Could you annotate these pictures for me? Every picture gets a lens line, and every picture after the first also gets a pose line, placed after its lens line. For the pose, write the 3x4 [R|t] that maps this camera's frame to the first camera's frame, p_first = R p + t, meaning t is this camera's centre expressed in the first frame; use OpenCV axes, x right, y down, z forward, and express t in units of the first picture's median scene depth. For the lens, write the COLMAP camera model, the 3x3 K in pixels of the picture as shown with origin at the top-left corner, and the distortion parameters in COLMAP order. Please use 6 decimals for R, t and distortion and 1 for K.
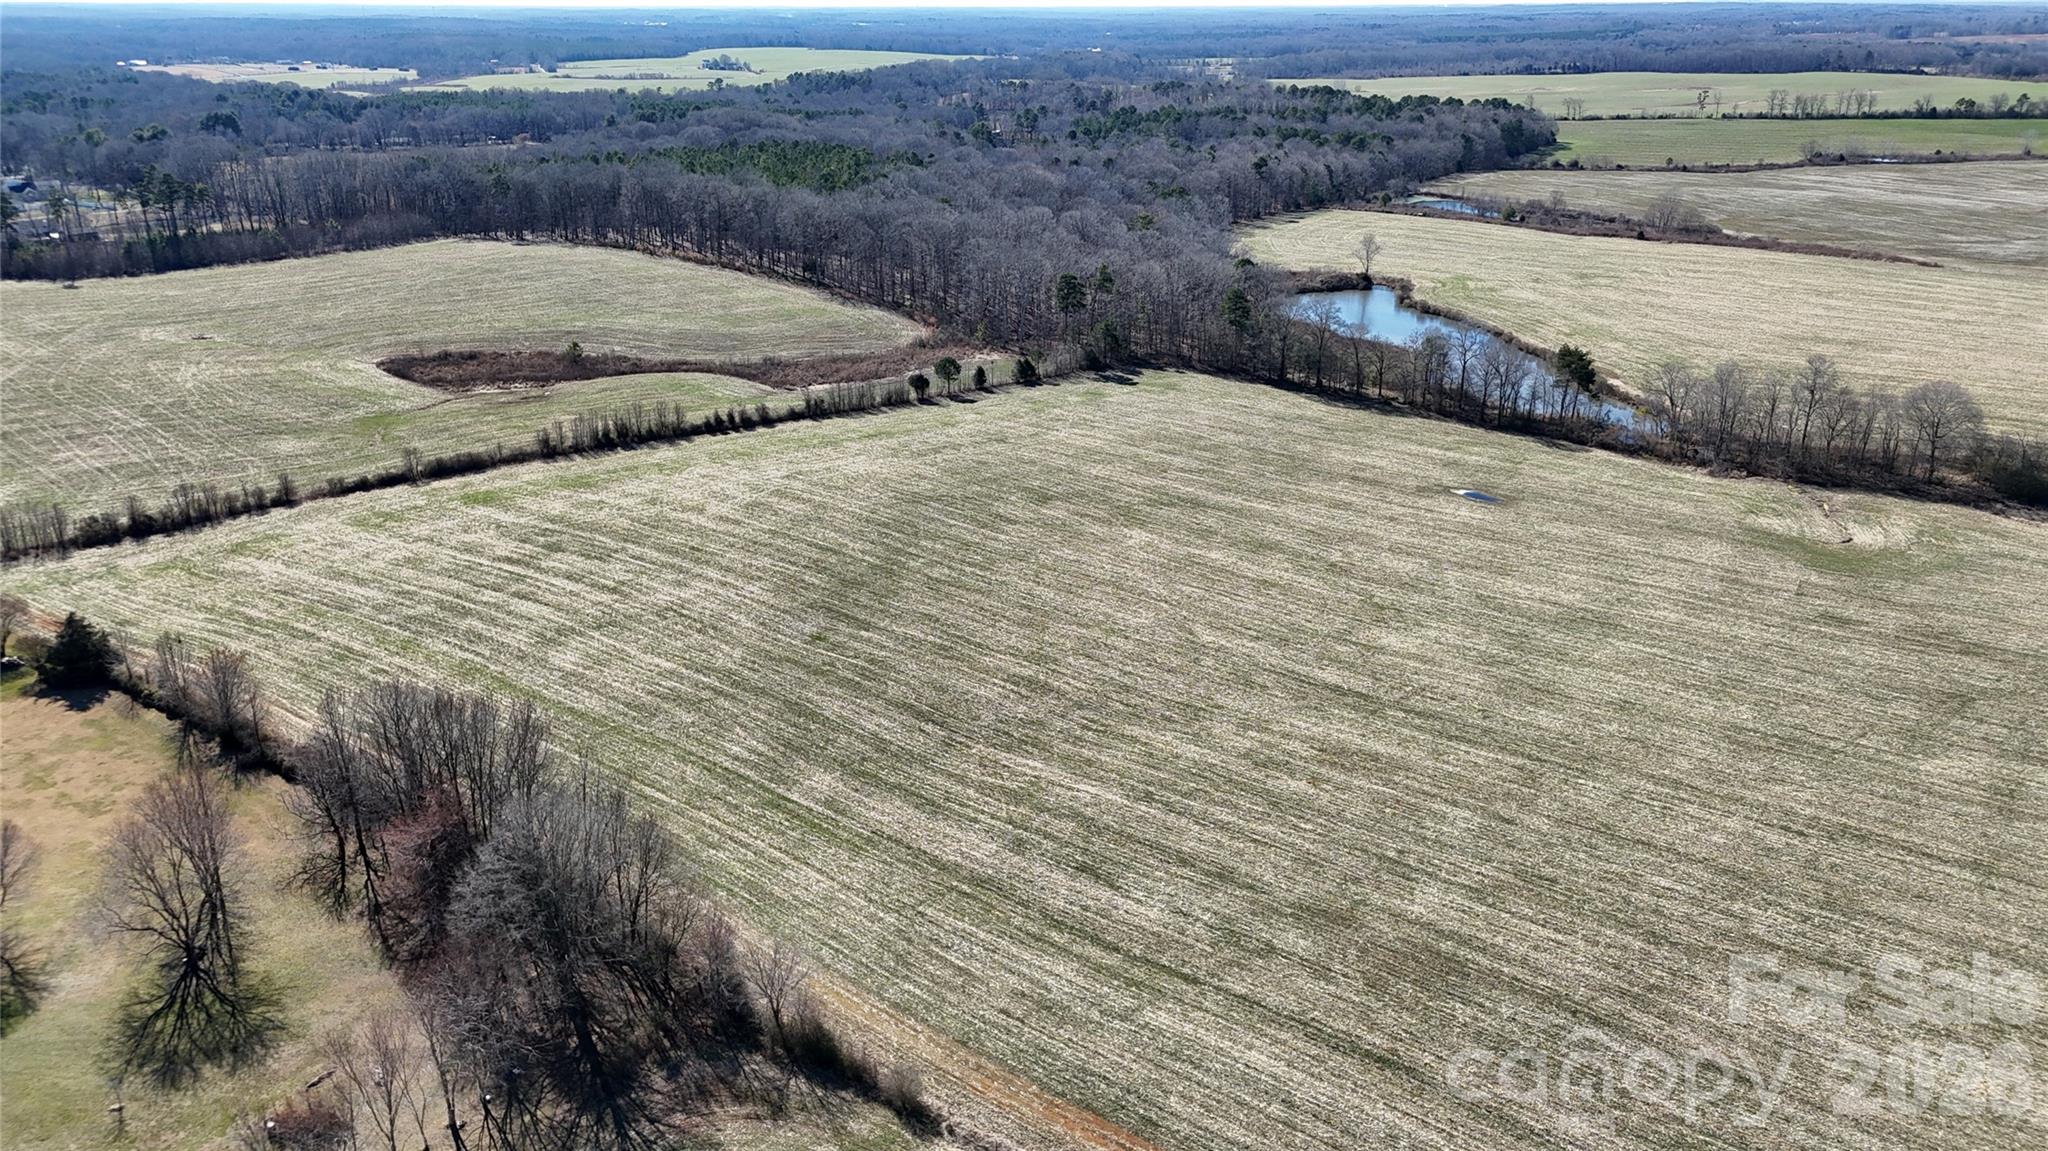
lens RADIAL K [[1505.1, 0, 1032.6], [0, 1505.1, 579.4], [0, 0, 1]] dist [0.074271, -0.067205]
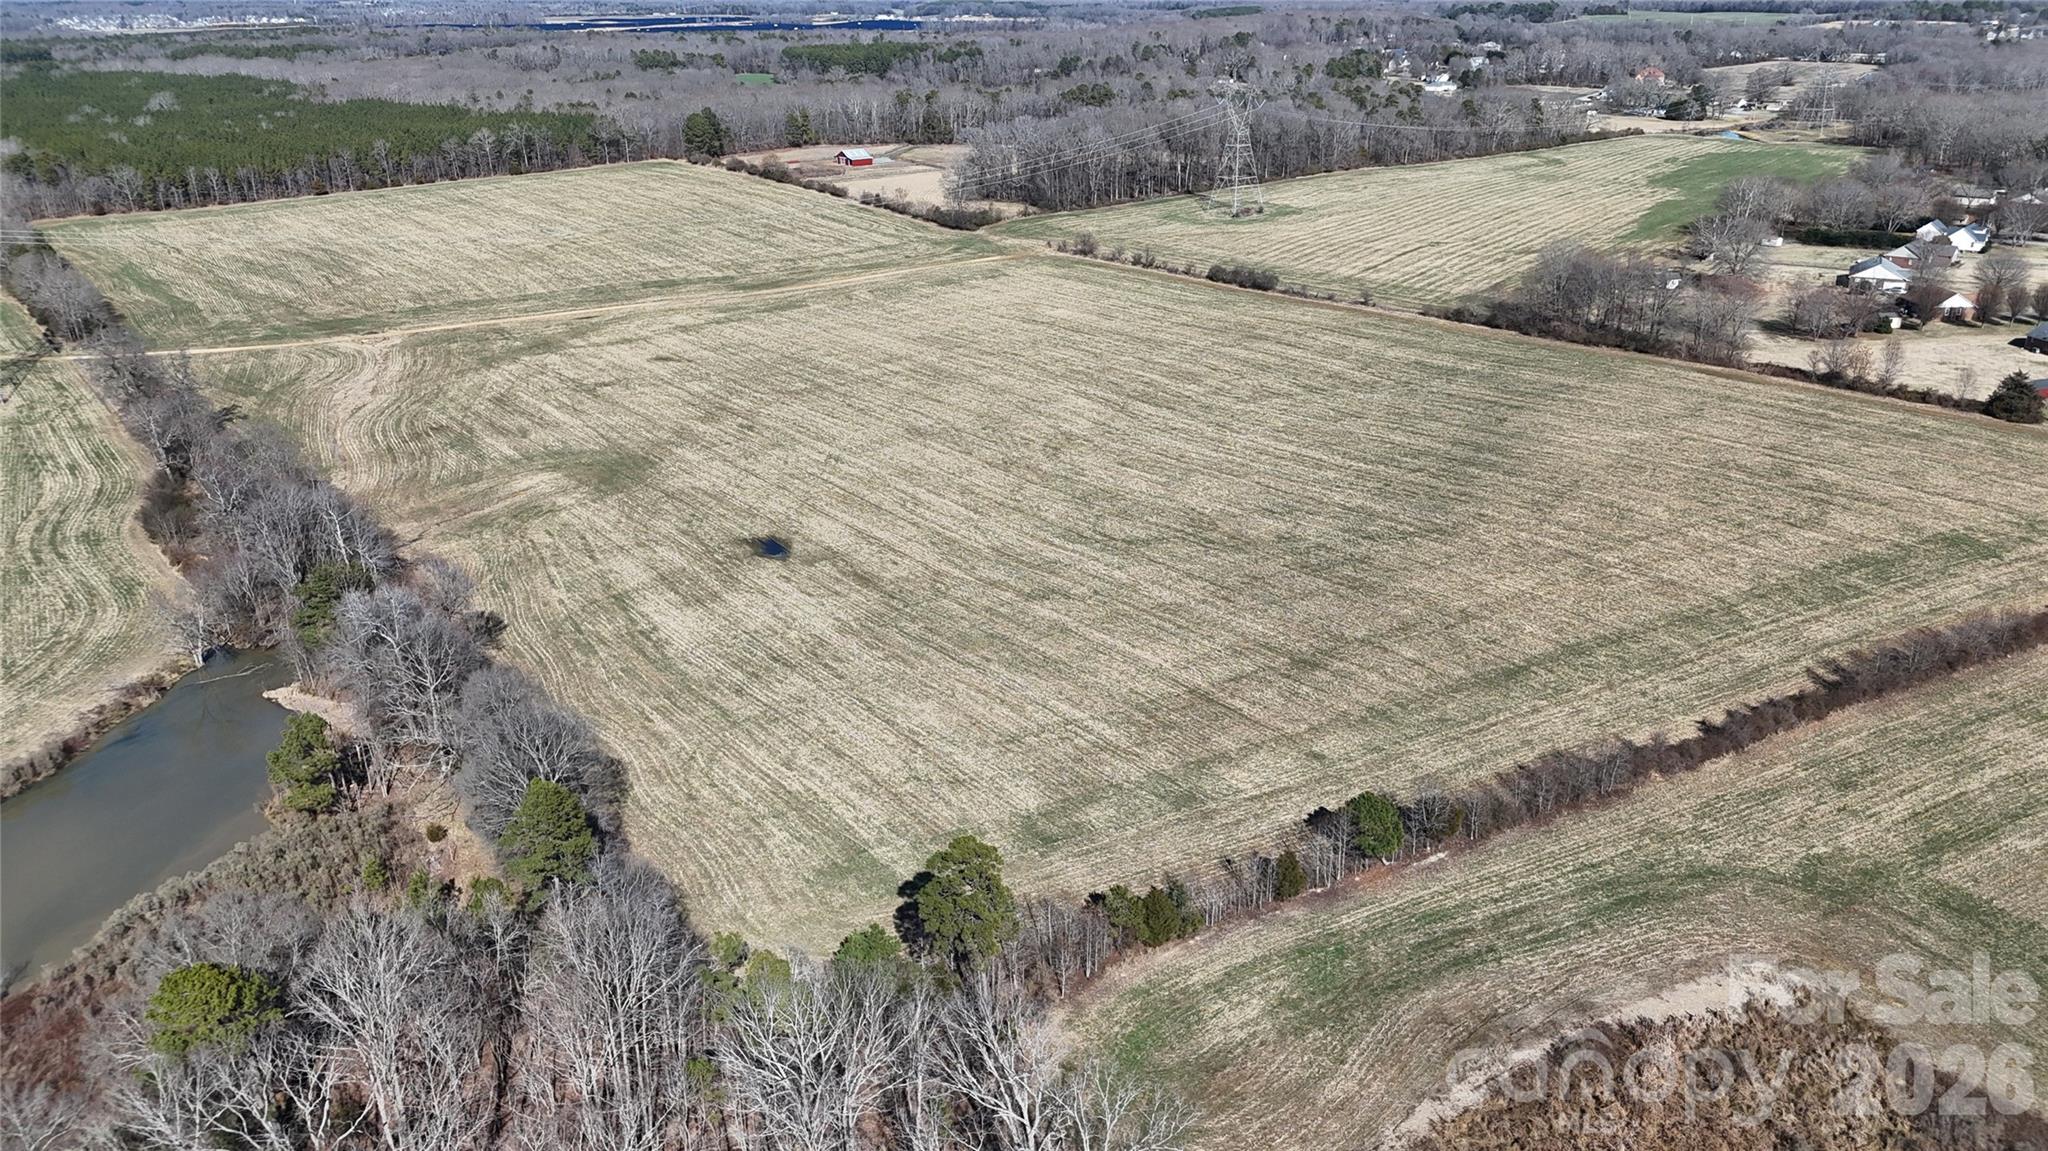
lens RADIAL K [[1505.1, 0, 1033.6], [0, 1505.1, 580.4], [0, 0, 1]] dist [0.074271, -0.067205]
pose [[-0.955581, -0.097889, 0.277998, -0.078457], [0.119251, 0.734159, 0.668424, -0.494401], [-0.269526, 0.671885, -0.689875, 1.278436]]
